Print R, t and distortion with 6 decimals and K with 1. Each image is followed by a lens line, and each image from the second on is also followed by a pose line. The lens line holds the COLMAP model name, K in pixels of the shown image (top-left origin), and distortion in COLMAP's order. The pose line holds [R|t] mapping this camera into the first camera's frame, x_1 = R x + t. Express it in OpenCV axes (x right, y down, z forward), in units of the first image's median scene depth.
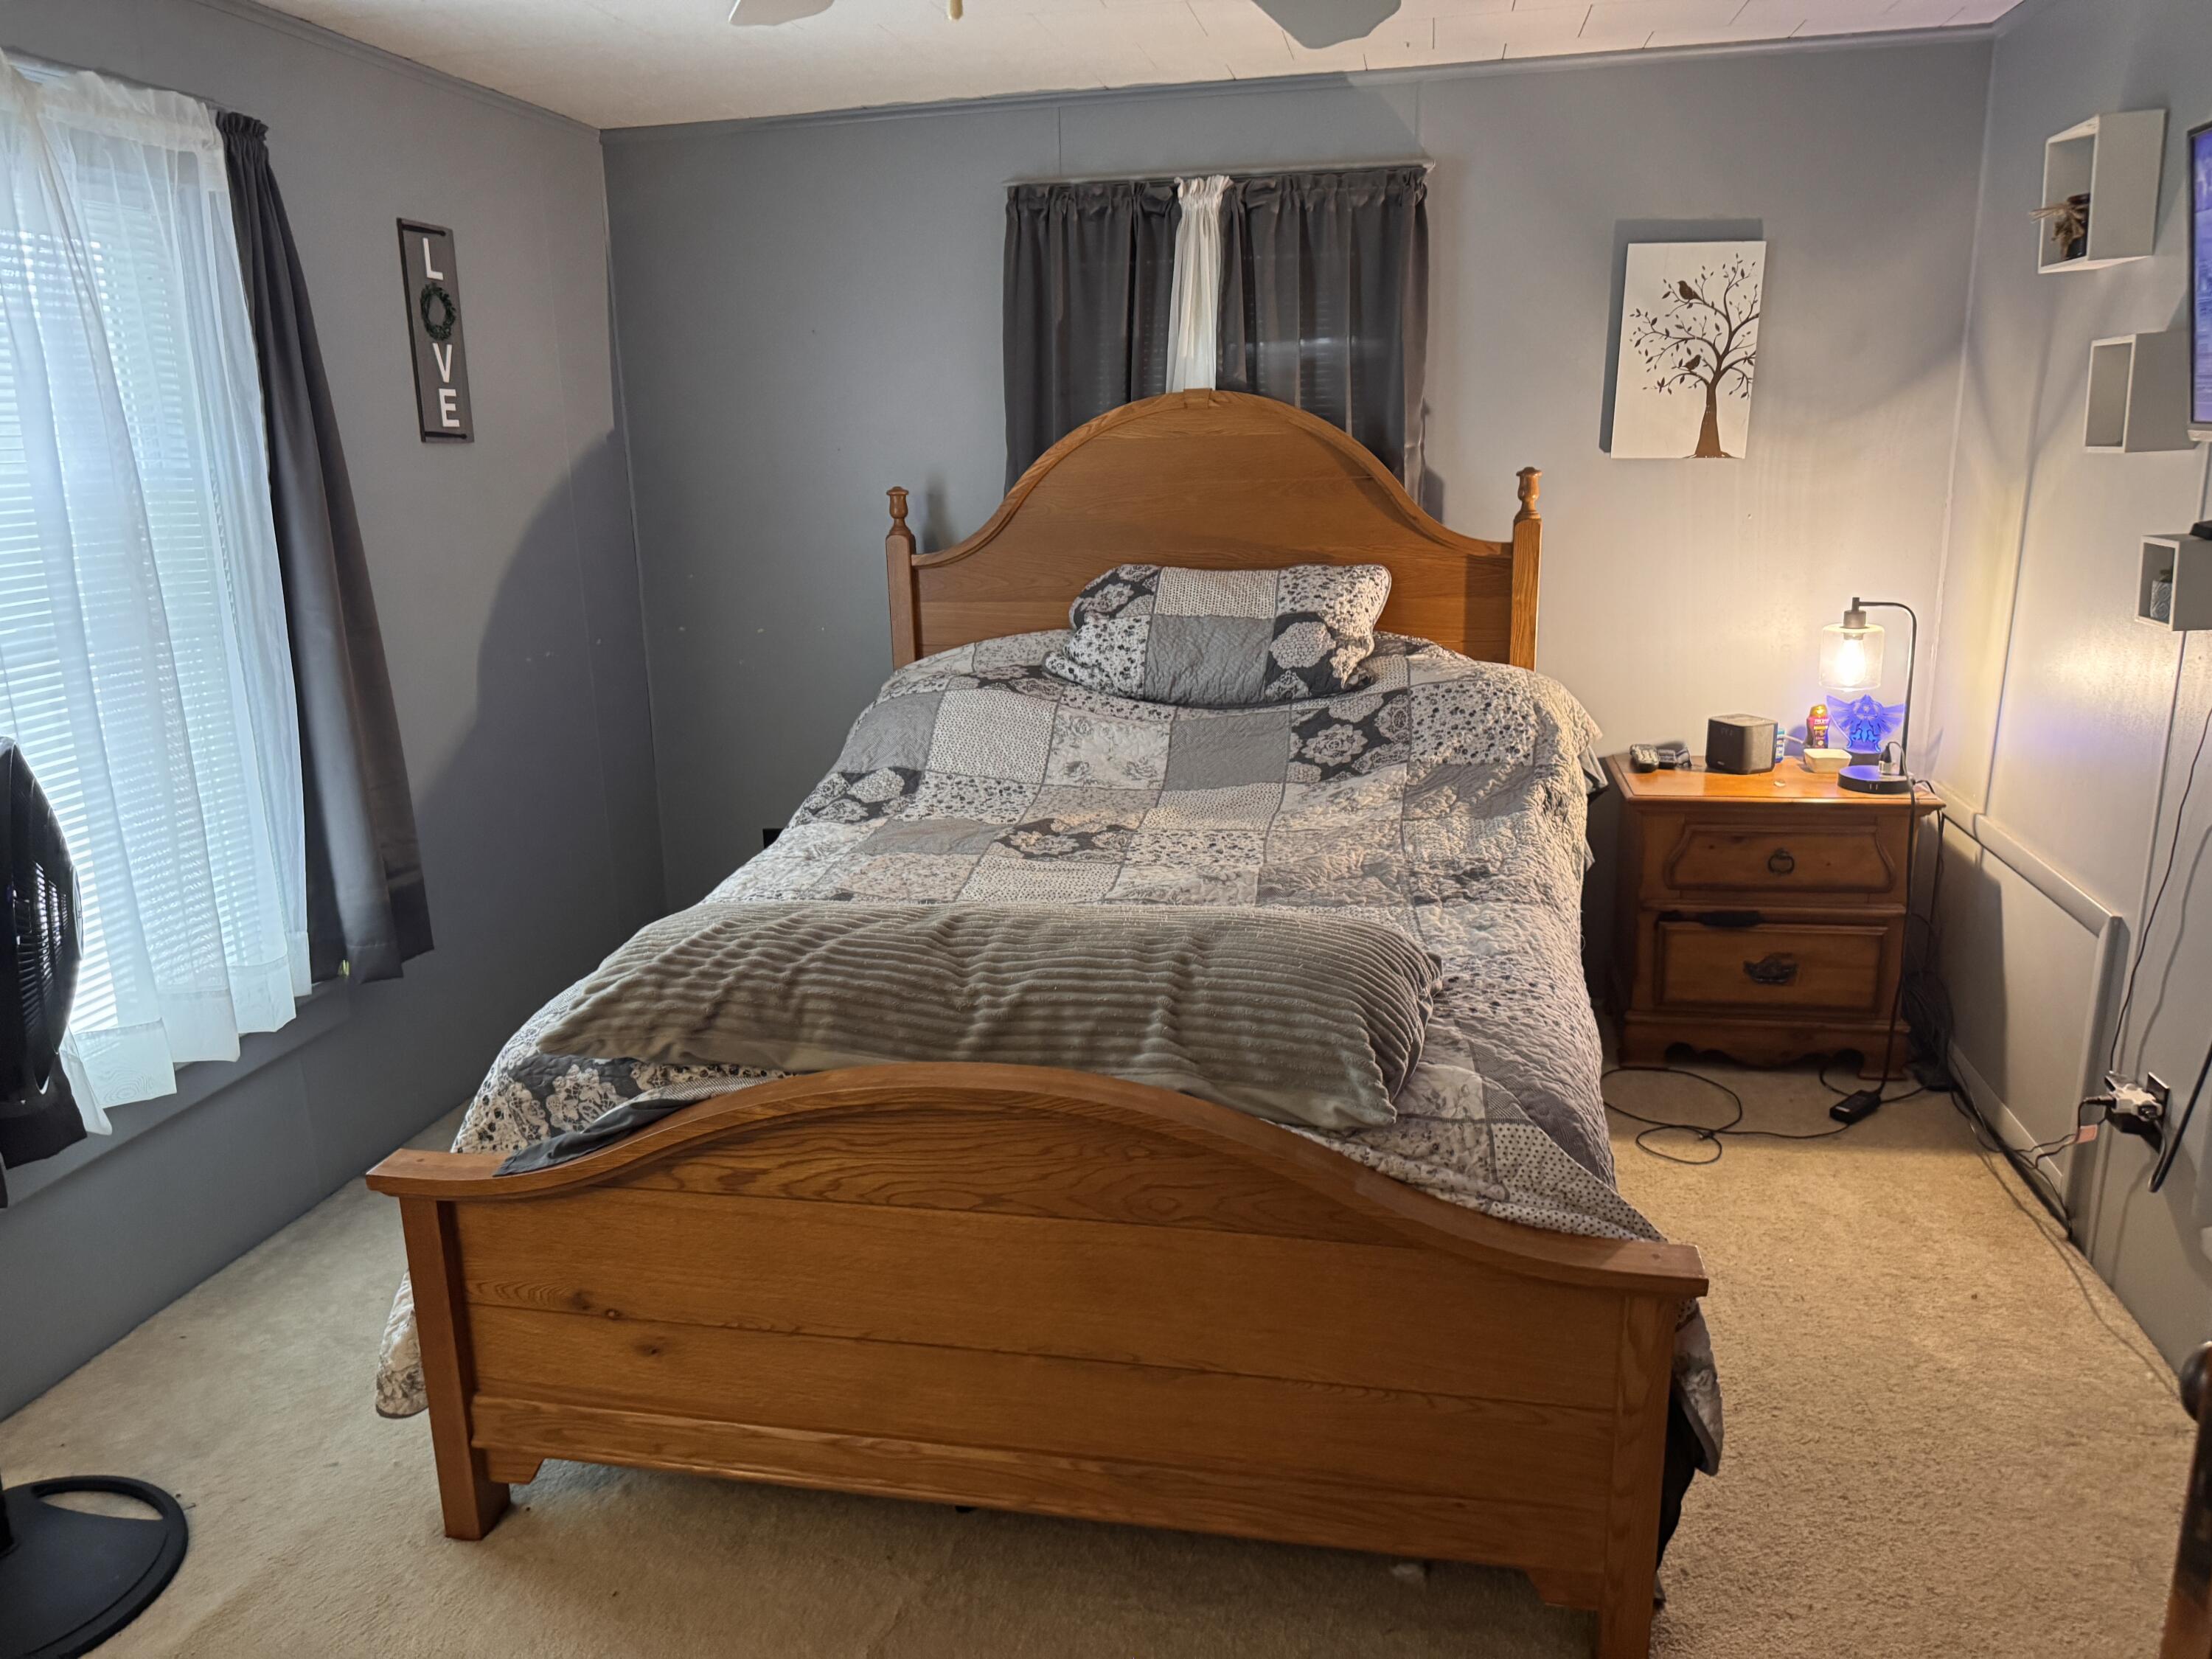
lens RADIAL K [[1554.8, 0, 1106.0], [0, 1554.8, 829.5], [0, 0, 1]] dist [0.184050, -0.396385]
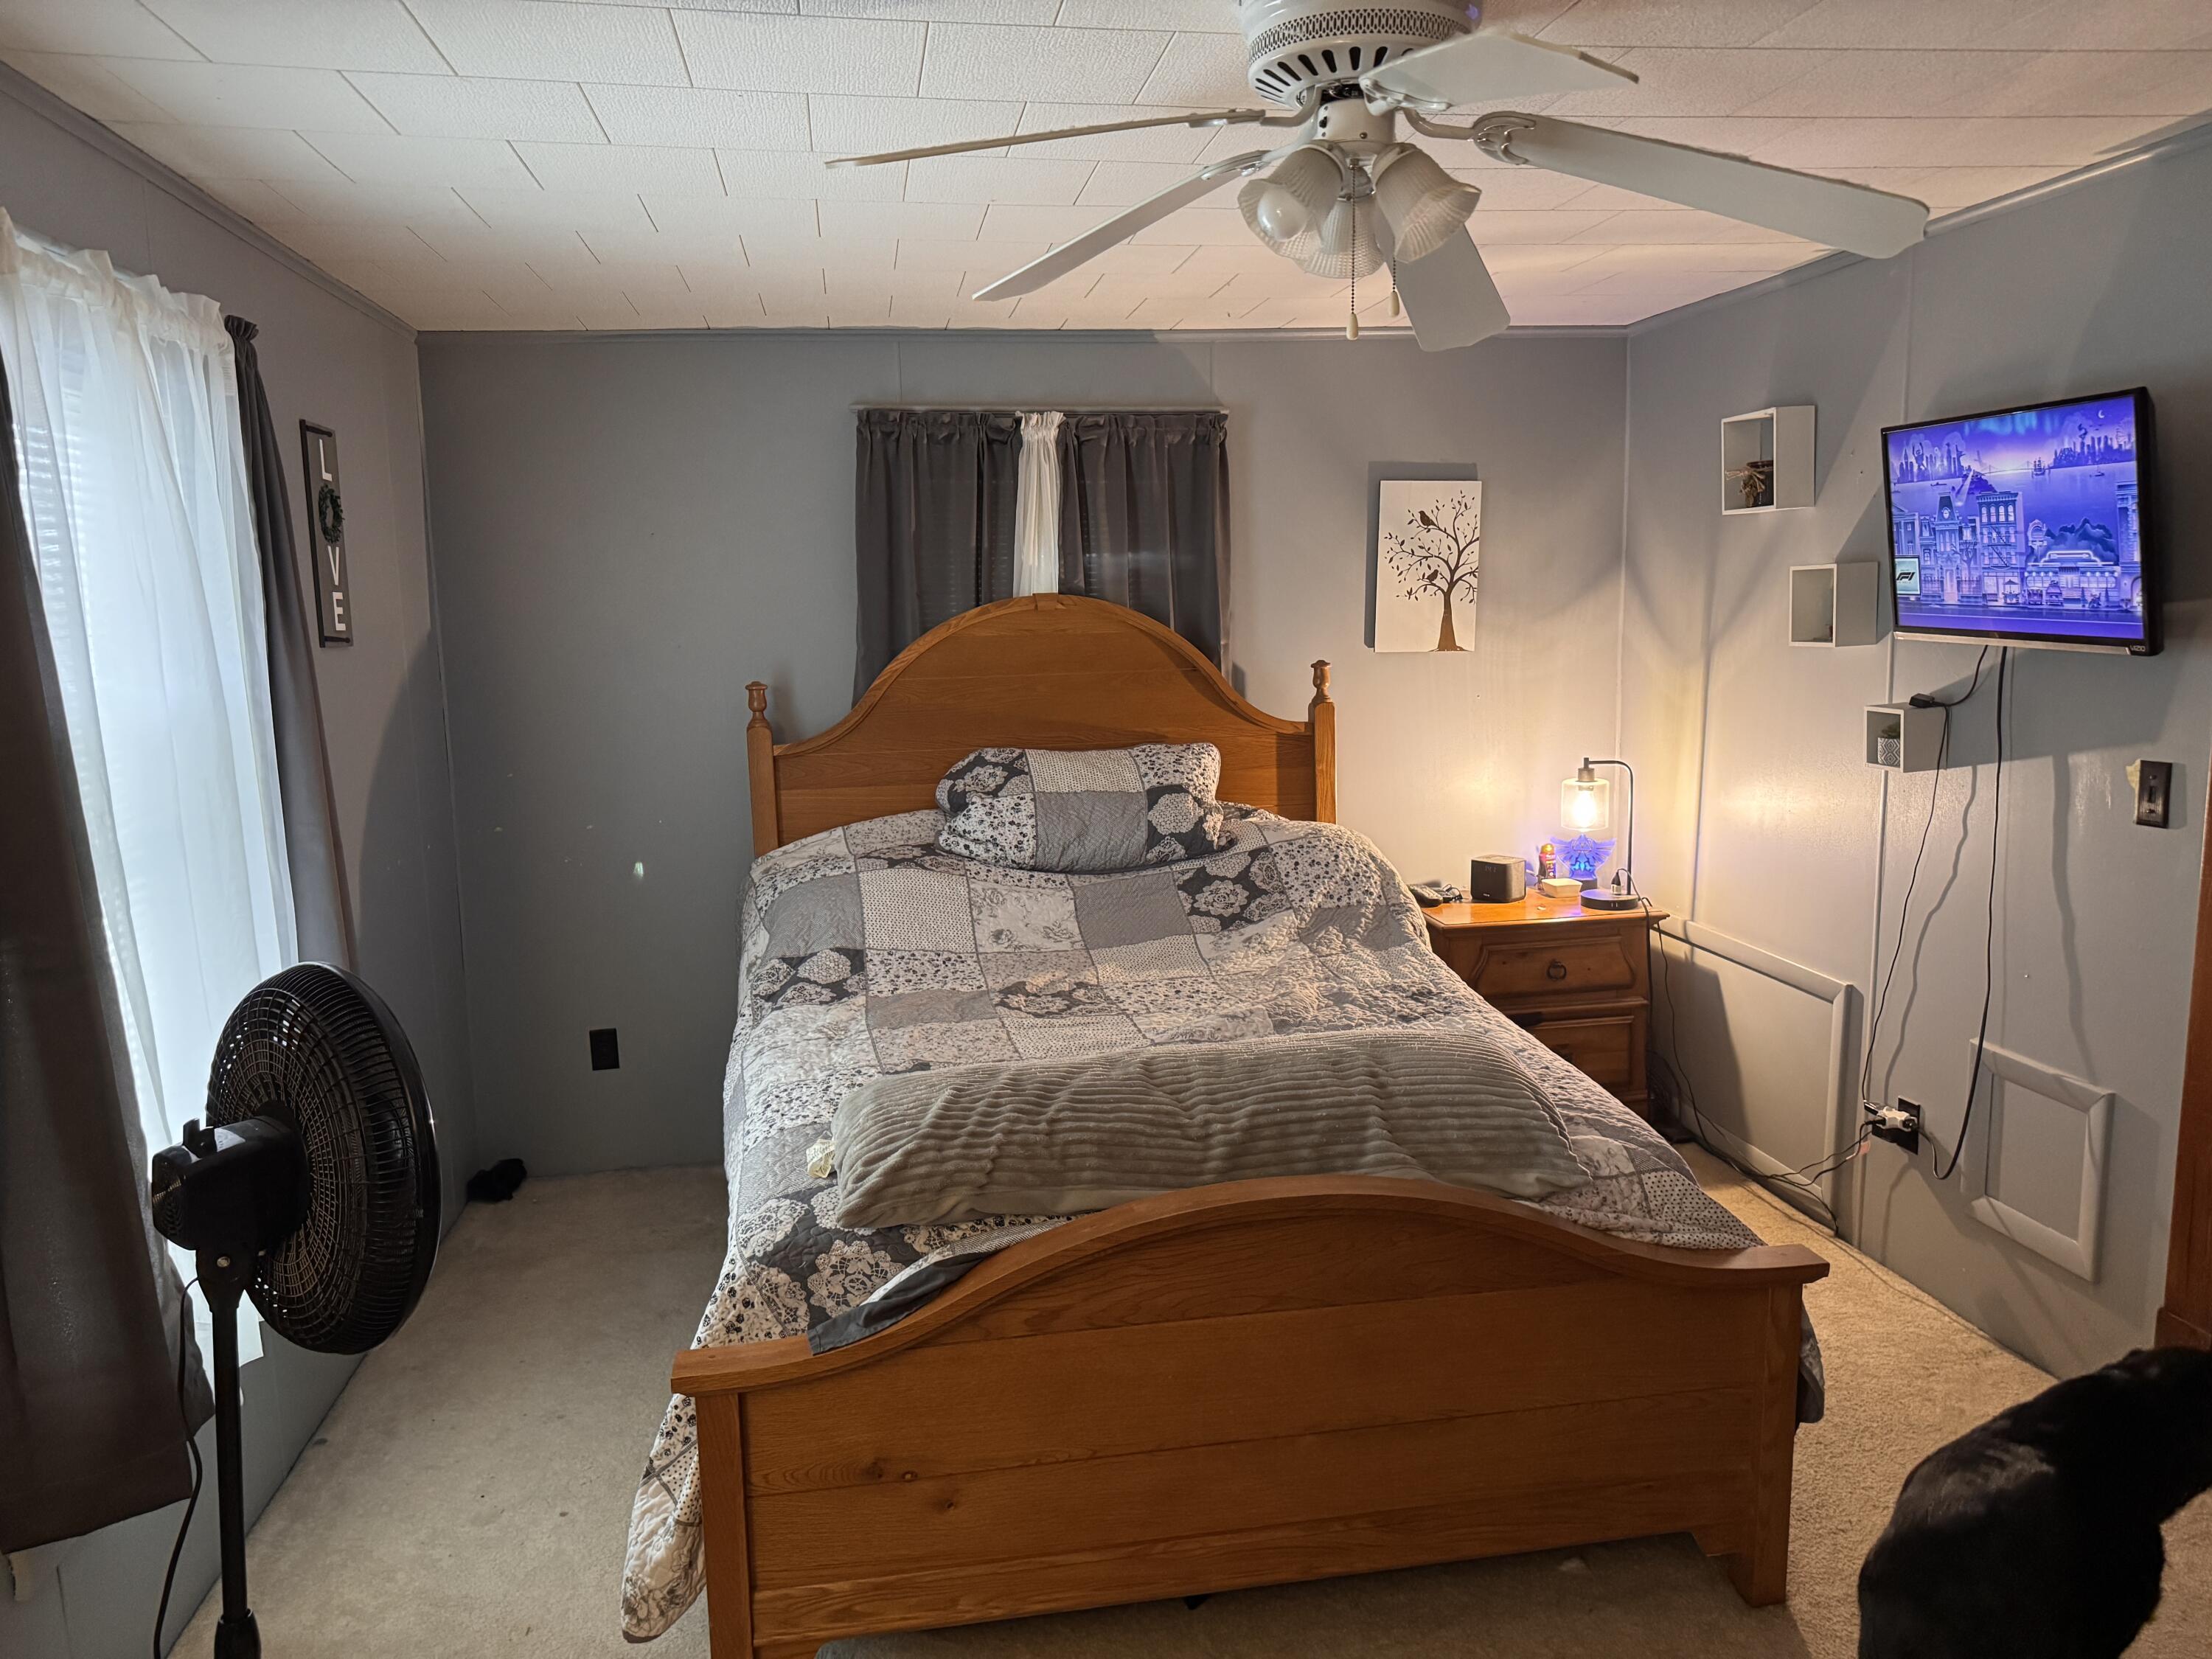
lens RADIAL K [[1566.2, 0, 1104.9], [0, 1566.2, 848.2], [0, 0, 1]] dist [0.195110, -0.440193]
pose [[0.932581, -0.054503, 0.356822, -0.342390], [0.089245, 0.992660, -0.081624, -0.004580], [-0.349754, 0.107965, 0.930600, -0.042610]]
